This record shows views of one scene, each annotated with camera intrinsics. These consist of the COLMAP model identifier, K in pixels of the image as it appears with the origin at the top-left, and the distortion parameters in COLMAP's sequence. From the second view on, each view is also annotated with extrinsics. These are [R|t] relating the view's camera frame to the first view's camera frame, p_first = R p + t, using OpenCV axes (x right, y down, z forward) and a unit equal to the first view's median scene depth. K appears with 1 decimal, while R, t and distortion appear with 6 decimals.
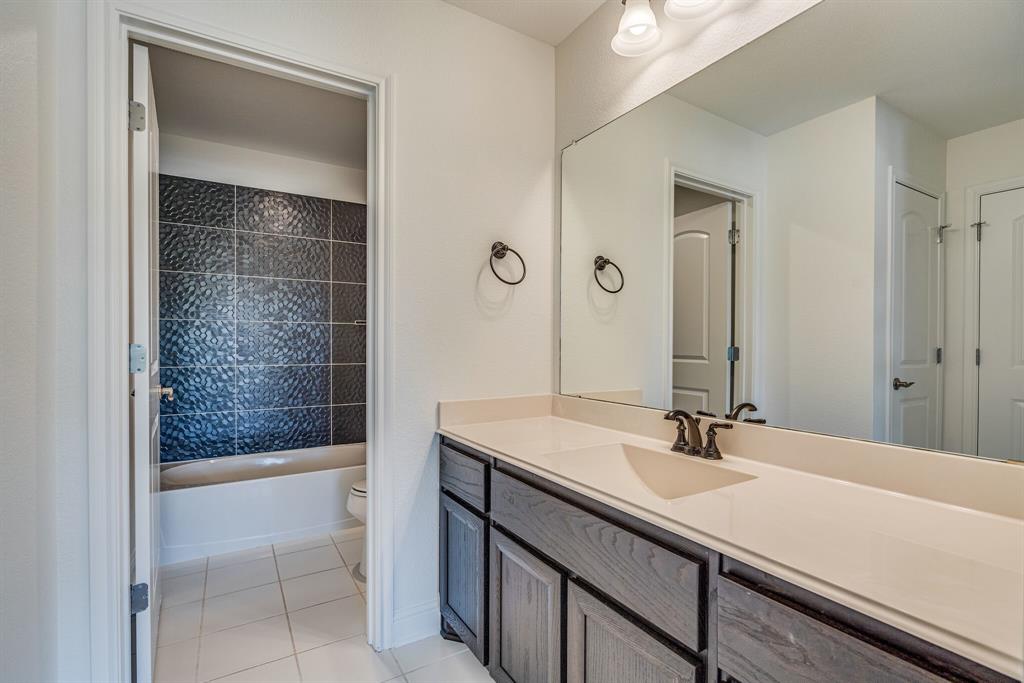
lens RADIAL K [[469.4, 0, 511.5], [0, 469.4, 345.0], [0, 0, 1]] dist [0.001778, 0.000578]
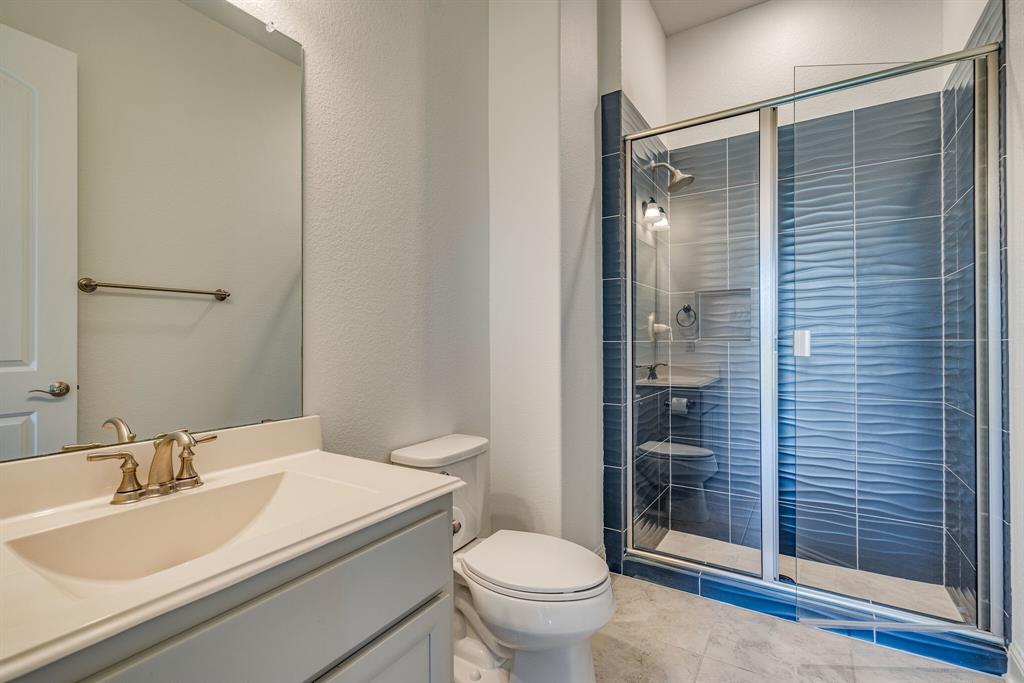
lens RADIAL K [[469.4, 0, 511.9], [0, 469.4, 340.2], [0, 0, 1]] dist [0.001778, 0.000578]
pose [[-0.446272, 0.001205, 0.894896, -0.519551], [0.004873, 0.999988, 0.001084, -0.000329], [-0.894884, 0.004845, -0.446273, 0.878321]]
